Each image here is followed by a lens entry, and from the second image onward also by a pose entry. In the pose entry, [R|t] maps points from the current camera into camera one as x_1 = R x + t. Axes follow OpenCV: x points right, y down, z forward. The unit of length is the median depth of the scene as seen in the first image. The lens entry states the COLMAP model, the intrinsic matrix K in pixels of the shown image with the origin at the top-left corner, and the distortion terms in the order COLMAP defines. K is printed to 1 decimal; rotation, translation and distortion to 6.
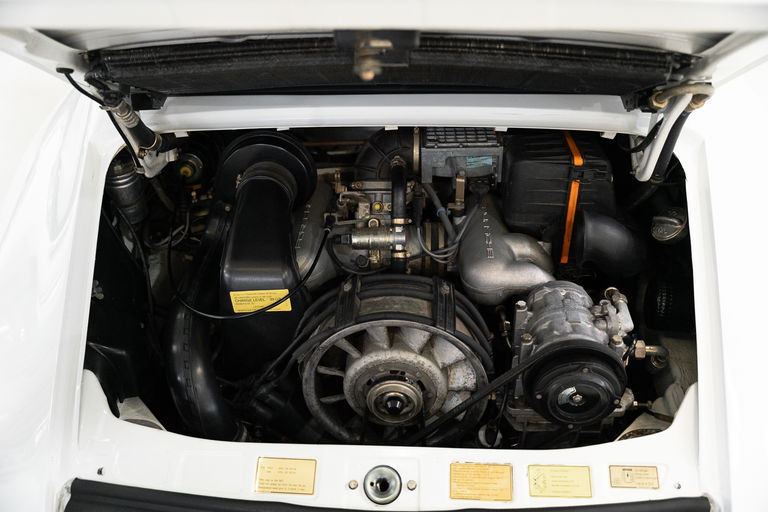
lens RADIAL K [[743.8, 0, 383.4], [0, 743.8, 256.8], [0, 0, 1]] dist [0.003739, 0.000000]
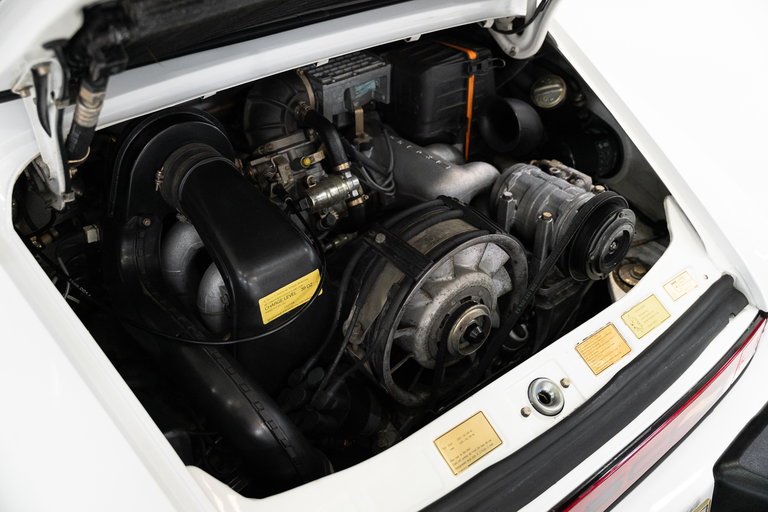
lens RADIAL K [[743.8, 0, 383.4], [0, 743.8, 255.0], [0, 0, 1]] dist [0.003739, 0.000000]
pose [[0.733890, -0.364528, 0.573170, -0.500895], [0.357718, 0.924724, 0.130088, -0.048600], [-0.577445, 0.109563, 0.809044, 0.256056]]
